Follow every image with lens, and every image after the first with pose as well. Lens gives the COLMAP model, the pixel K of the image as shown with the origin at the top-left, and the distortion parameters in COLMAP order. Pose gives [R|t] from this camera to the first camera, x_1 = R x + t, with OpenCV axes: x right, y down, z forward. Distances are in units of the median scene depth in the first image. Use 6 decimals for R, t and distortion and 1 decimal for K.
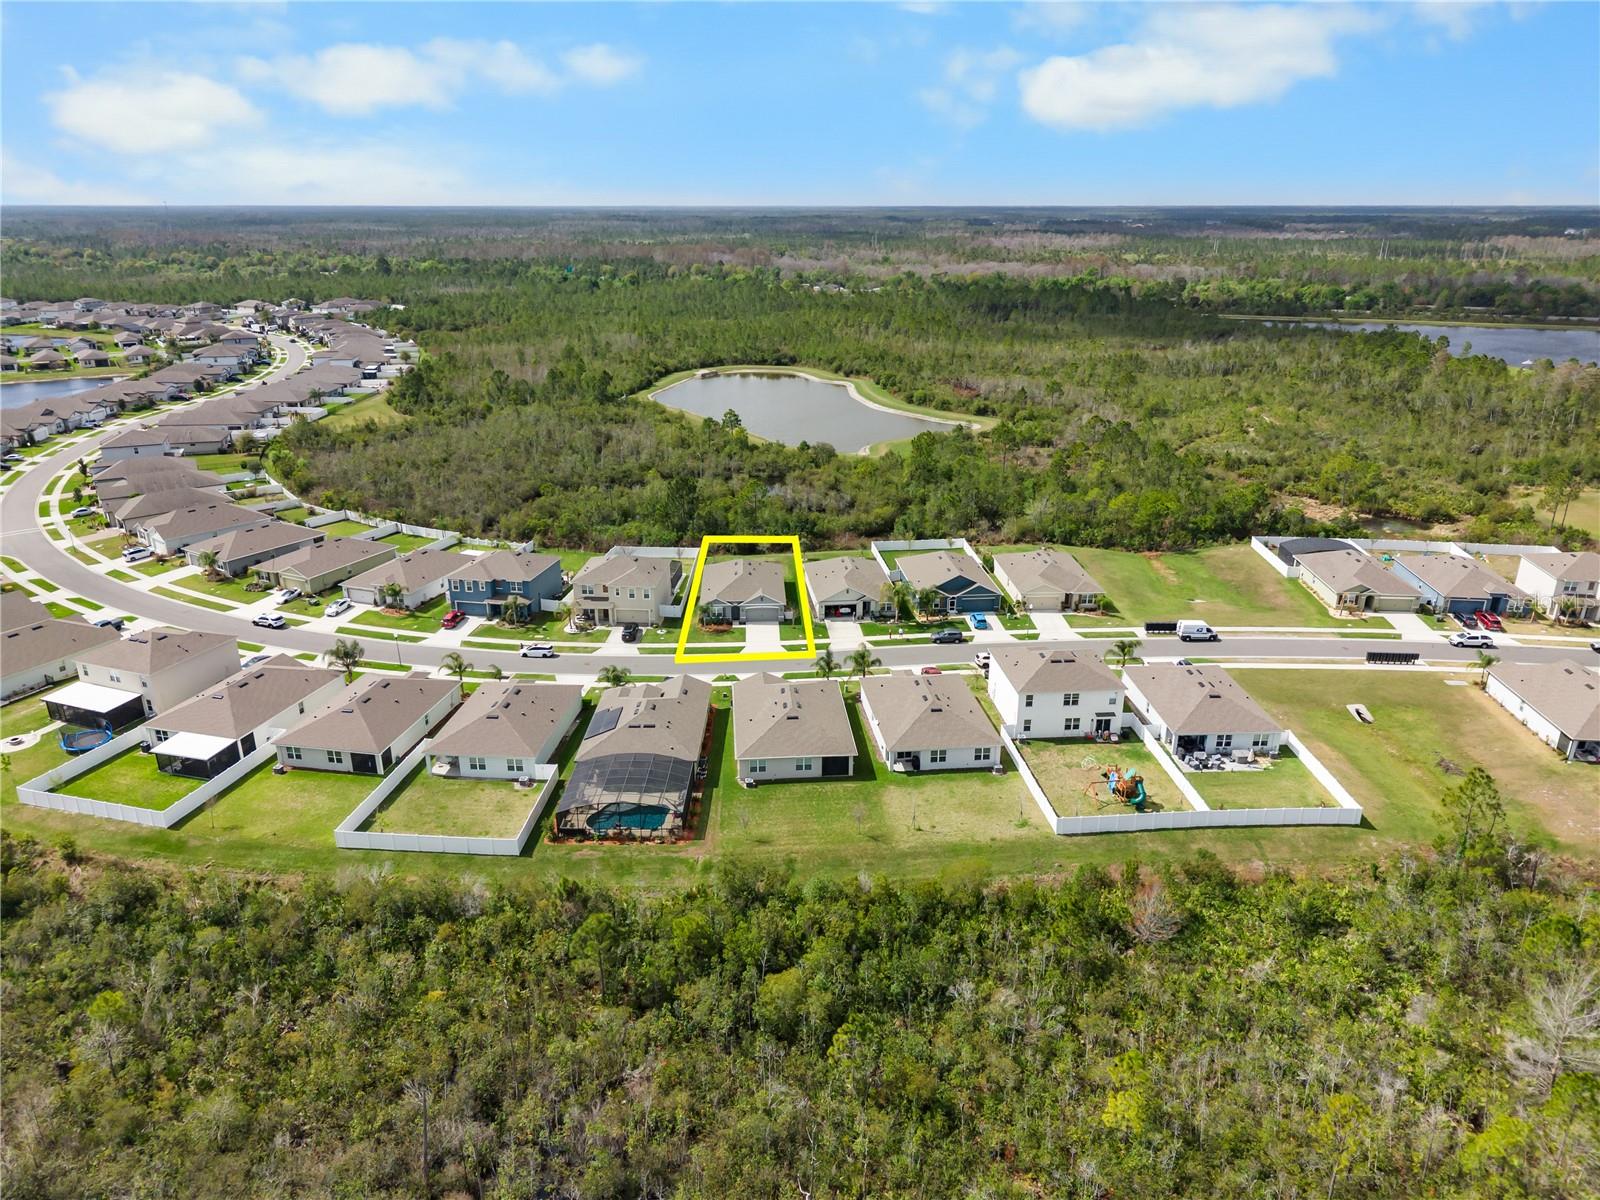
lens RADIAL K [[1116.2, 0, 800.0], [0, 1116.2, 600.0], [0, 0, 1]] dist [0.058332, -0.090627]
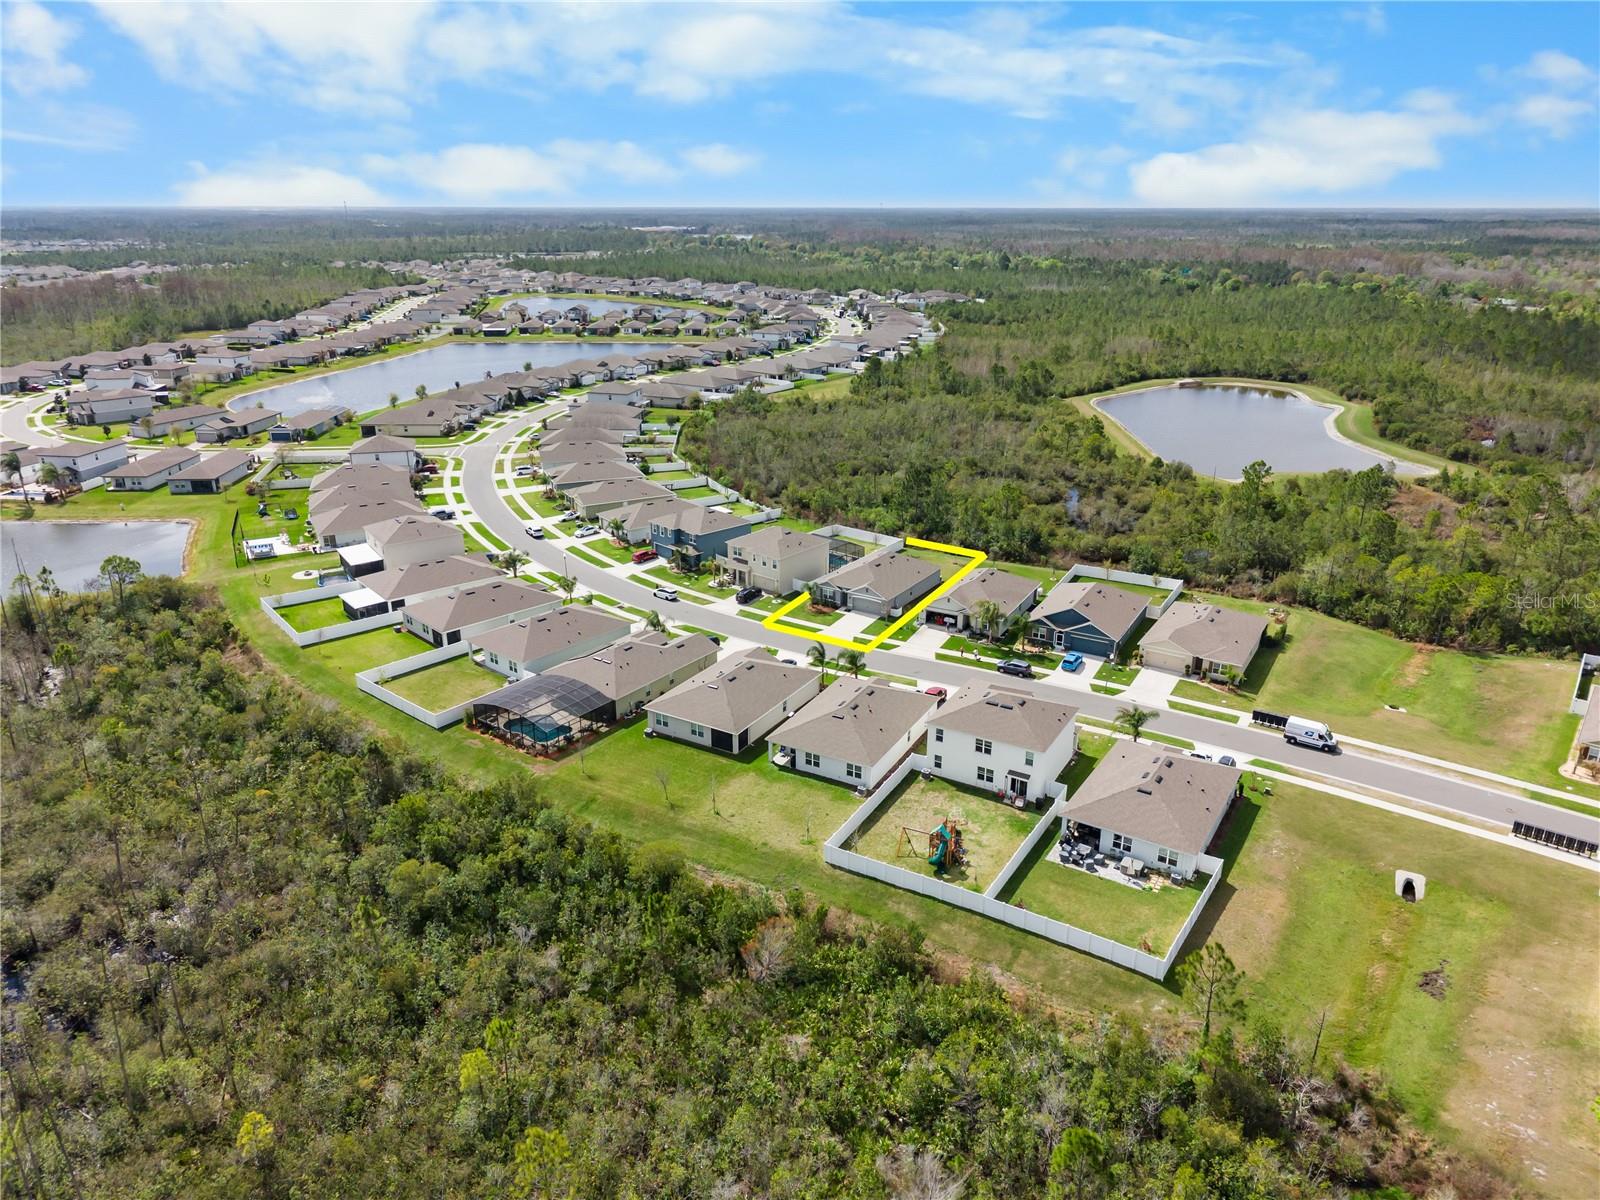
lens RADIAL K [[1116.2, 0, 800.0], [0, 1116.2, 600.0], [0, 0, 1]] dist [0.058332, -0.090627]
pose [[0.803298, 0.197907, -0.561734, 0.486237], [-0.199207, 0.978135, 0.059739, -0.040405], [0.561275, 0.063913, 0.825158, 0.139016]]
